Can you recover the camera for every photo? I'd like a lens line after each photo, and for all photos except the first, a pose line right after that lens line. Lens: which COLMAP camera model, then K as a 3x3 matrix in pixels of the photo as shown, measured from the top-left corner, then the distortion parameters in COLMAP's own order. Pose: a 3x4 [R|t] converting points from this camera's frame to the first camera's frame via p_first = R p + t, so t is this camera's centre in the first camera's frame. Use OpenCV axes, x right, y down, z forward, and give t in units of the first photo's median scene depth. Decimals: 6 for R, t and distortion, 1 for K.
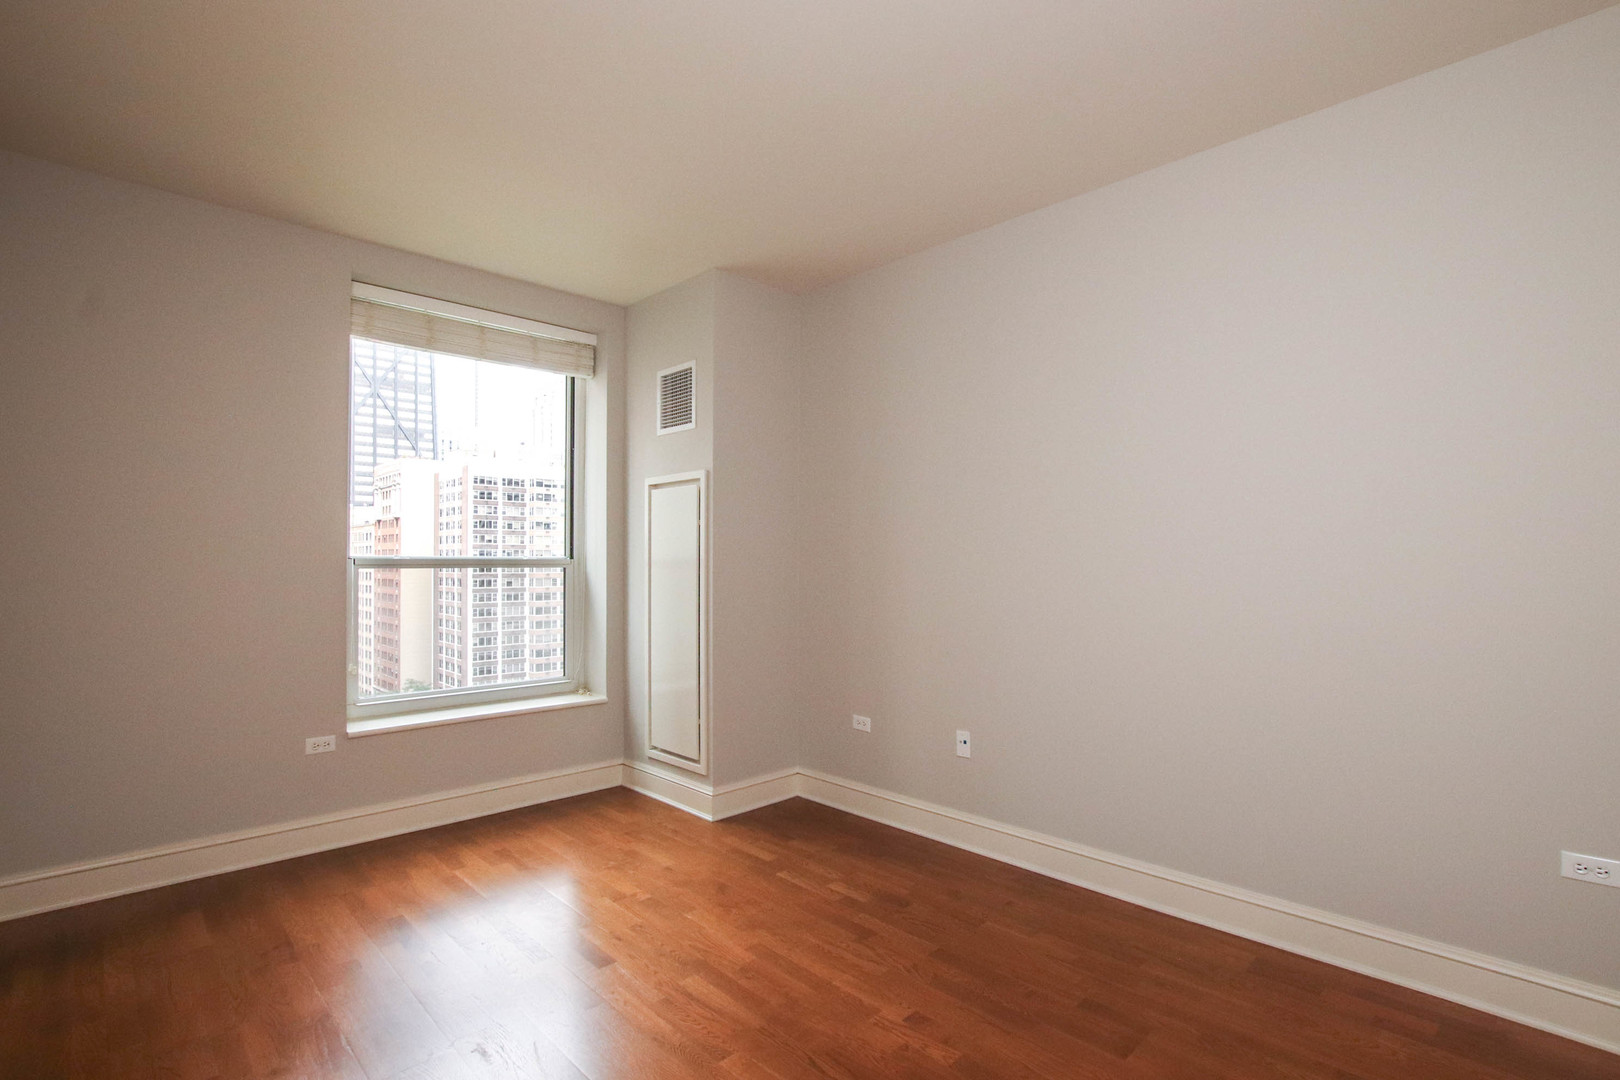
lens RADIAL K [[759.7, 0, 810.2], [0, 759.7, 556.7], [0, 0, 1]] dist [-0.047556, 0.011413]
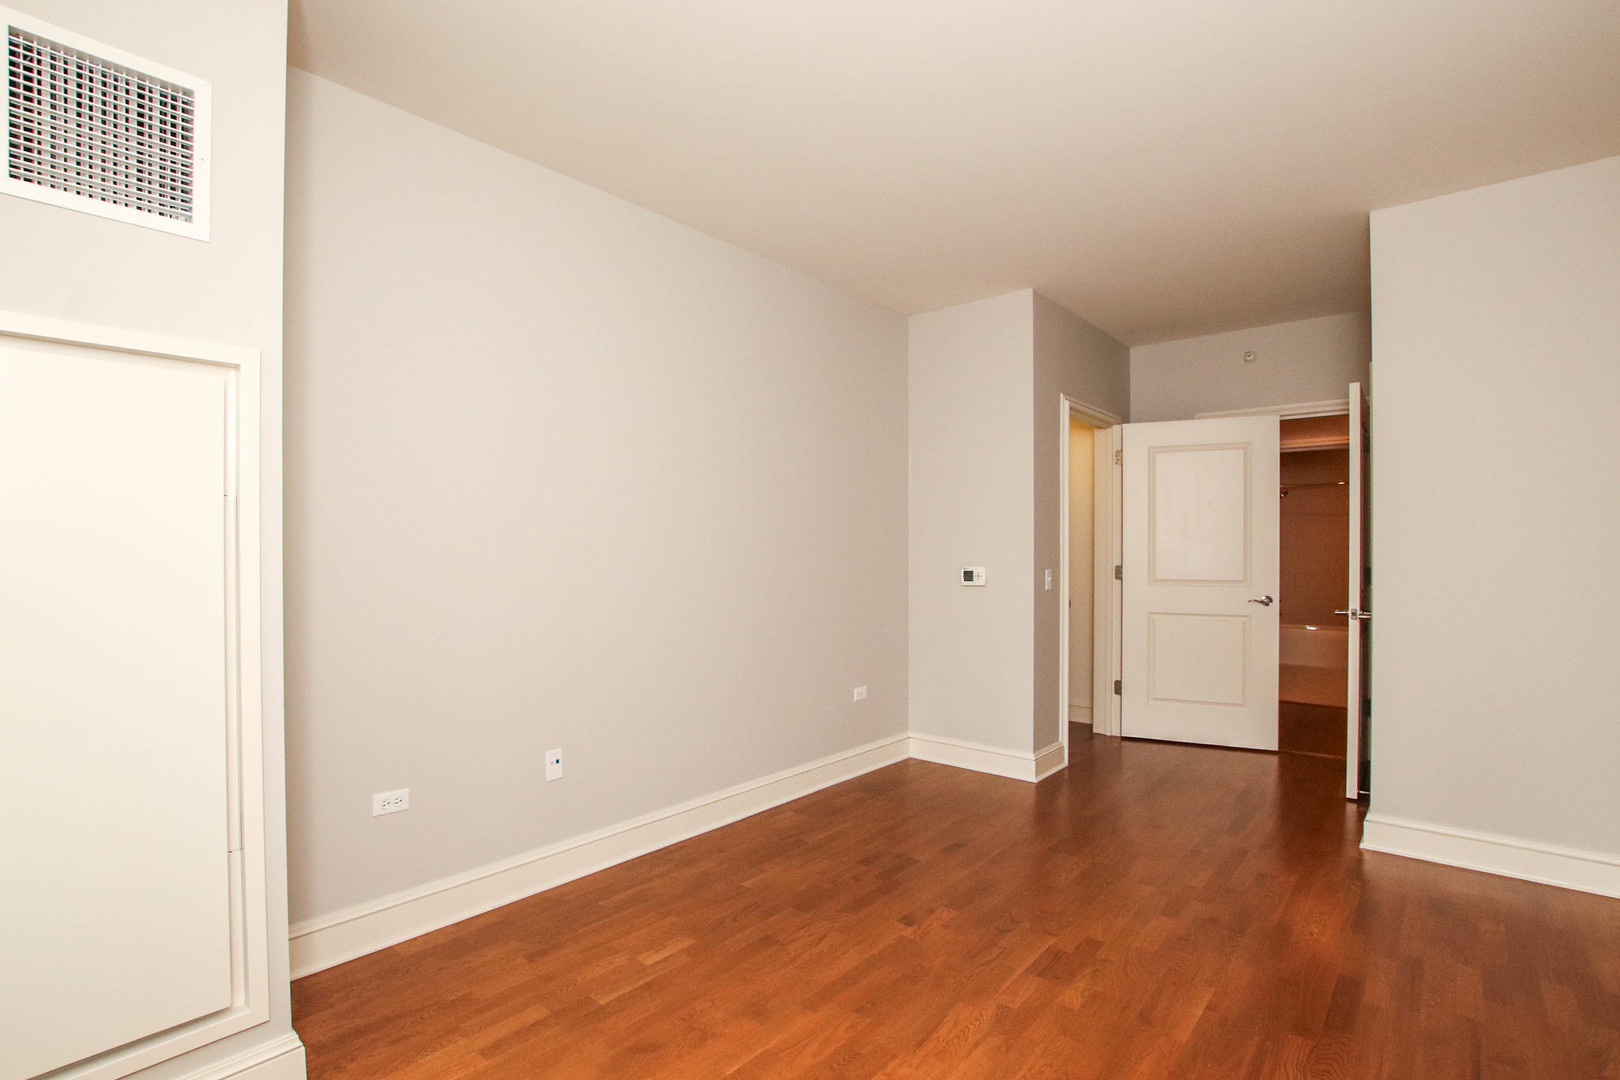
lens RADIAL K [[759.7, 0, 810.2], [0, 759.7, 556.7], [0, 0, 1]] dist [-0.047556, 0.011413]
pose [[-0.075301, -0.013488, 0.997070, -0.758682], [-0.000176, 0.999909, 0.013513, 0.002568], [-0.997161, 0.000842, -0.075296, 0.888186]]
